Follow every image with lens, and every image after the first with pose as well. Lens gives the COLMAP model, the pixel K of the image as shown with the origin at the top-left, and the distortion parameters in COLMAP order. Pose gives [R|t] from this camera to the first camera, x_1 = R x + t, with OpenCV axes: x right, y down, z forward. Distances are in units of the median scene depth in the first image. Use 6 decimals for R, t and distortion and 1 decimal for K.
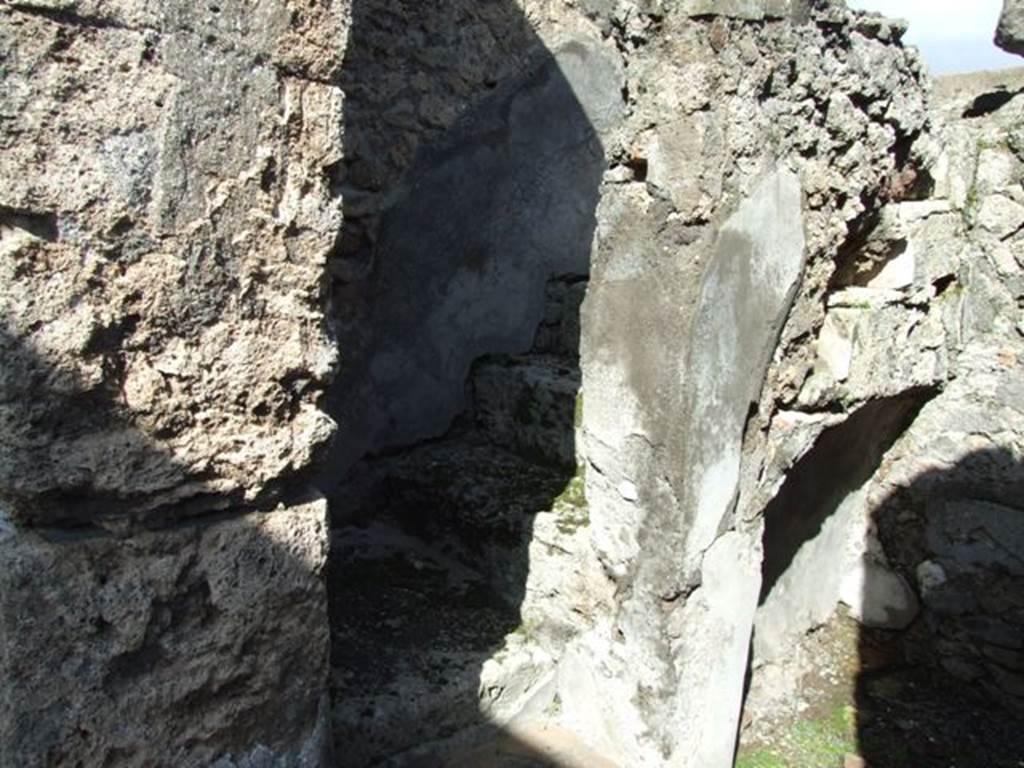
lens RADIAL K [[825.7, 0, 511.1], [0, 825.7, 369.4], [0, 0, 1]] dist [-0.059517, 0.049492]
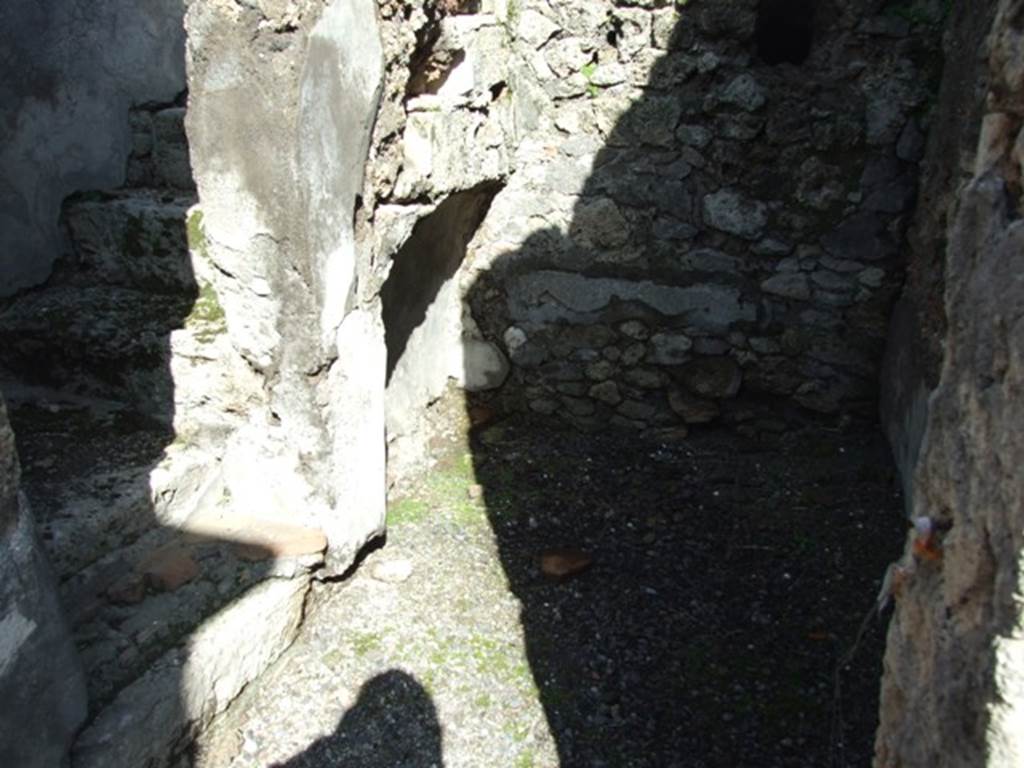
lens RADIAL K [[825.7, 0, 516.3], [0, 825.7, 371.3], [0, 0, 1]] dist [-0.059517, 0.049492]
pose [[0.874081, -0.191614, 0.446393, -0.061208], [0.105315, 0.971811, 0.210933, 0.051740], [-0.474227, -0.137361, 0.869621, -0.116161]]
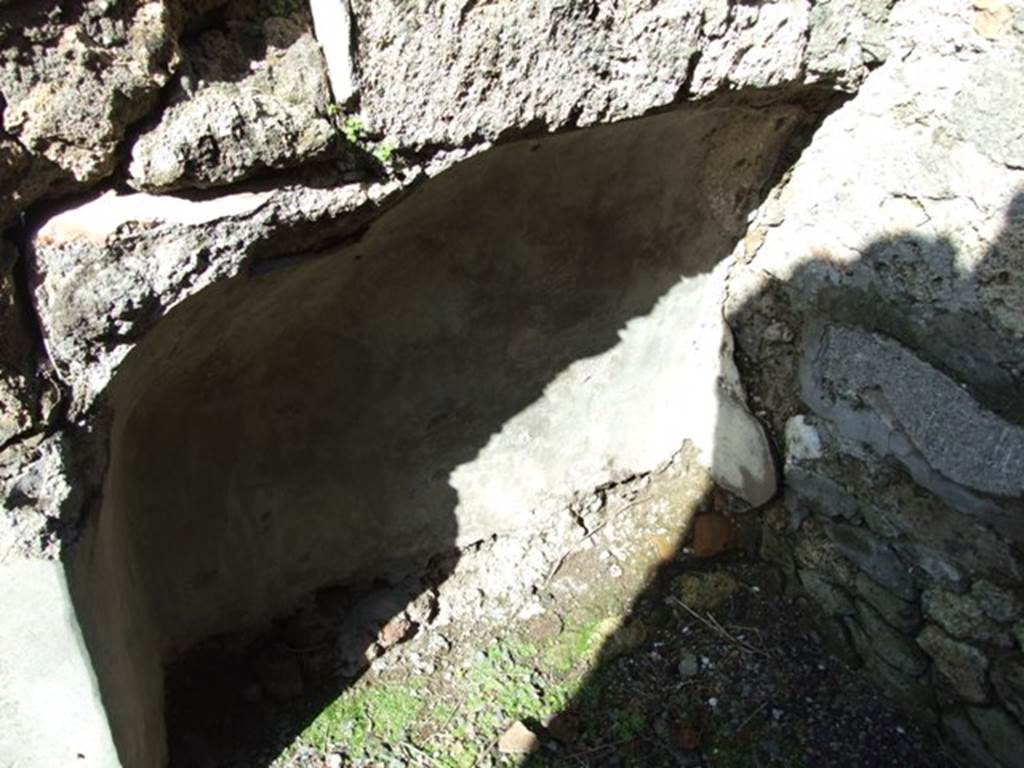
lens RADIAL K [[825.7, 0, 513.0], [0, 825.7, 363.7], [0, 0, 1]] dist [-0.059517, 0.049492]
pose [[0.961507, 0.095225, -0.257755, 0.613393], [0.020663, 0.910321, 0.413387, -0.035322], [0.274004, -0.402800, 0.873312, 0.638113]]
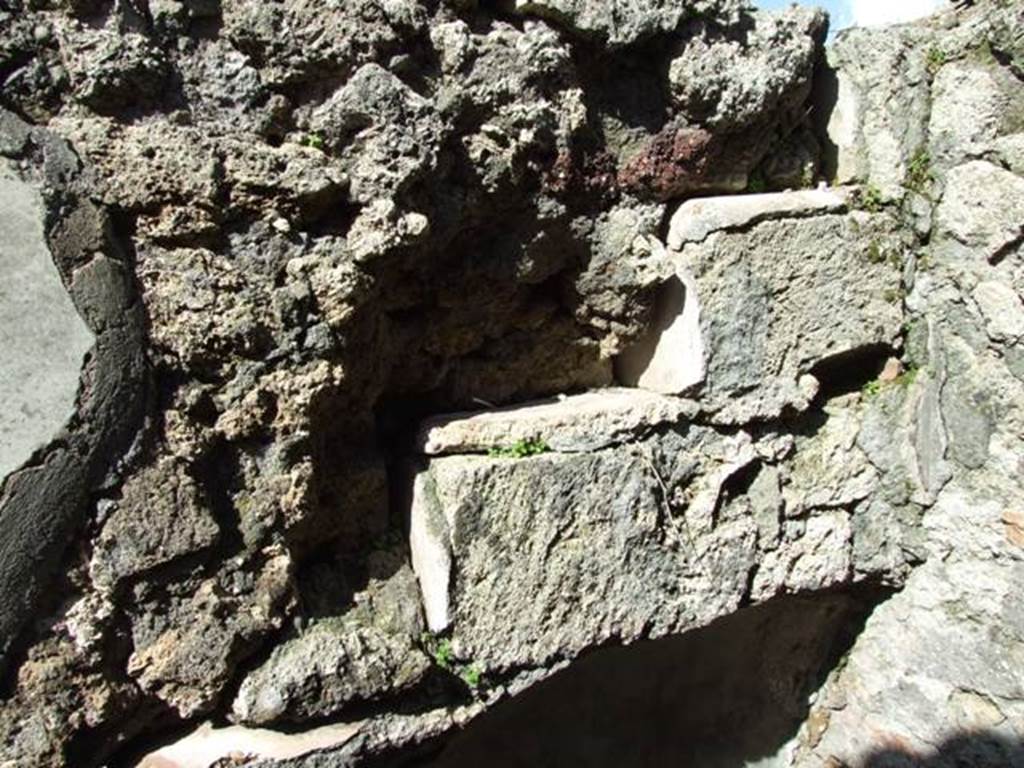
lens RADIAL K [[825.7, 0, 510.9], [0, 825.7, 374.1], [0, 0, 1]] dist [-0.059517, 0.049492]
pose [[0.957747, -0.038585, -0.285010, 0.580002], [0.024858, 0.998357, -0.051628, -0.099772], [0.286534, 0.042362, 0.957133, 0.614869]]
